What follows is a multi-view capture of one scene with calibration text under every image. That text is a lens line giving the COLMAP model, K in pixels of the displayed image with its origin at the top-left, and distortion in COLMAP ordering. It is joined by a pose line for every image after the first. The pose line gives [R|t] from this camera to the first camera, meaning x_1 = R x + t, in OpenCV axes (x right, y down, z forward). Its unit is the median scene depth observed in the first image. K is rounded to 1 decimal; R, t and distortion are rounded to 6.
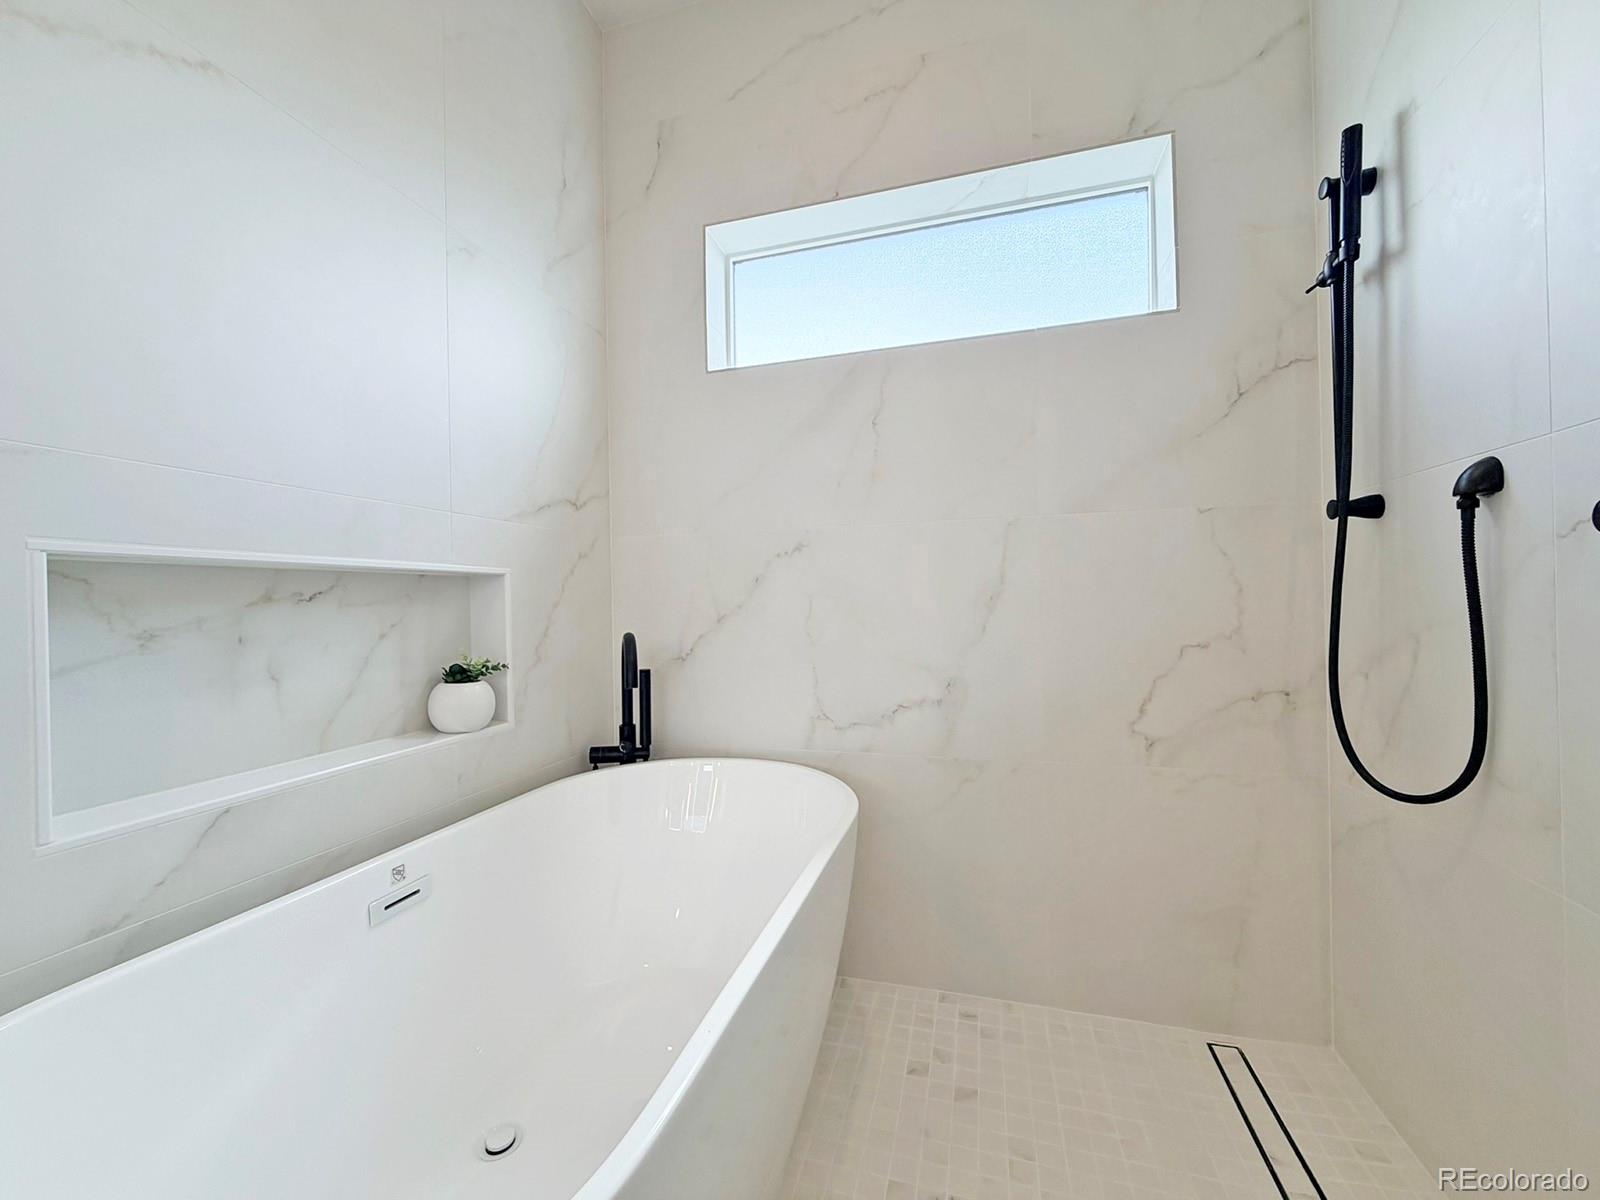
lens RADIAL K [[640.7, 0, 797.7], [0, 640.7, 601.2], [0, 0, 1]] dist [-0.007149, -0.000079]
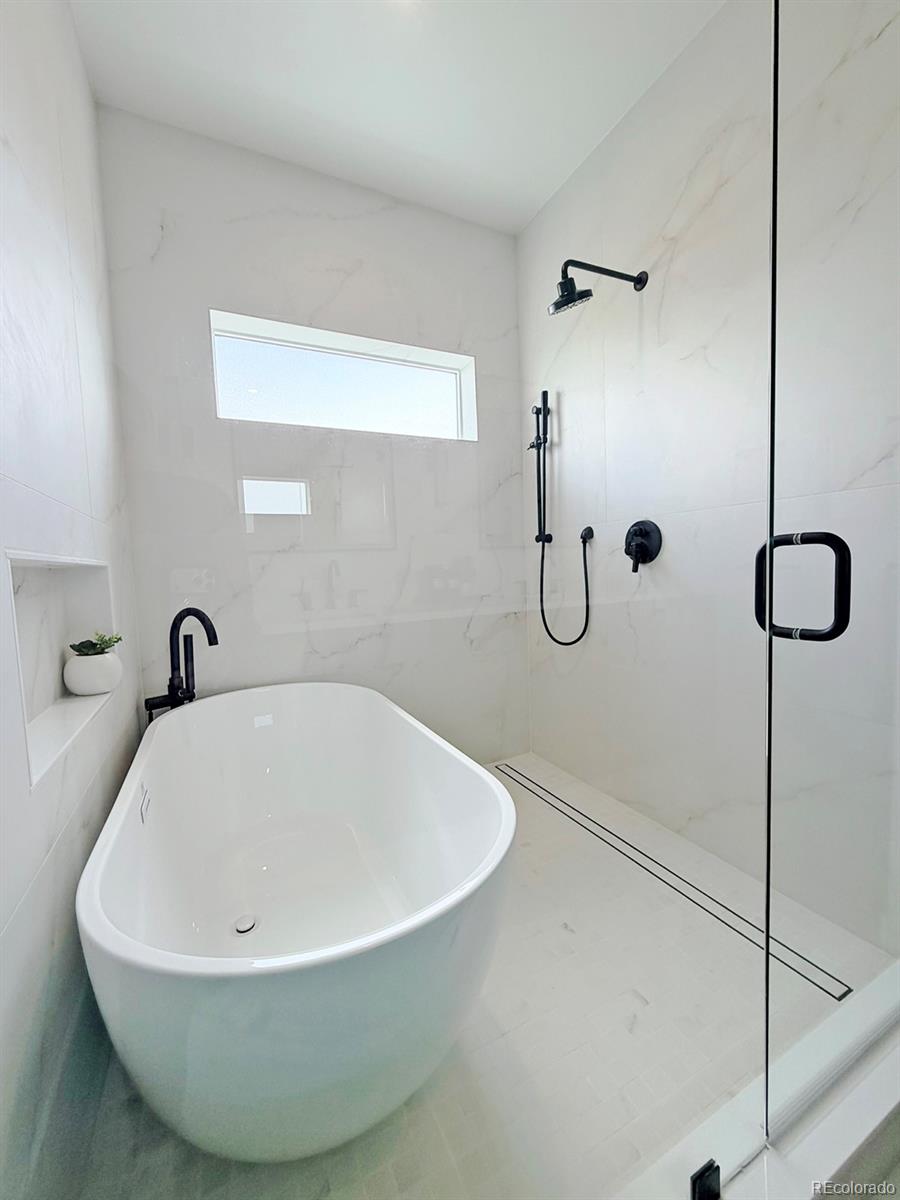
lens RADIAL K [[480.5, 0, 450.7], [0, 480.5, 599.2], [0, 0, 1]] dist [-0.007149, -0.000079]
pose [[0.726776, -0.056450, 0.684551, -0.643956], [0.022680, 0.998046, 0.058222, -0.018861], [-0.686500, -0.026789, 0.726636, -0.144347]]
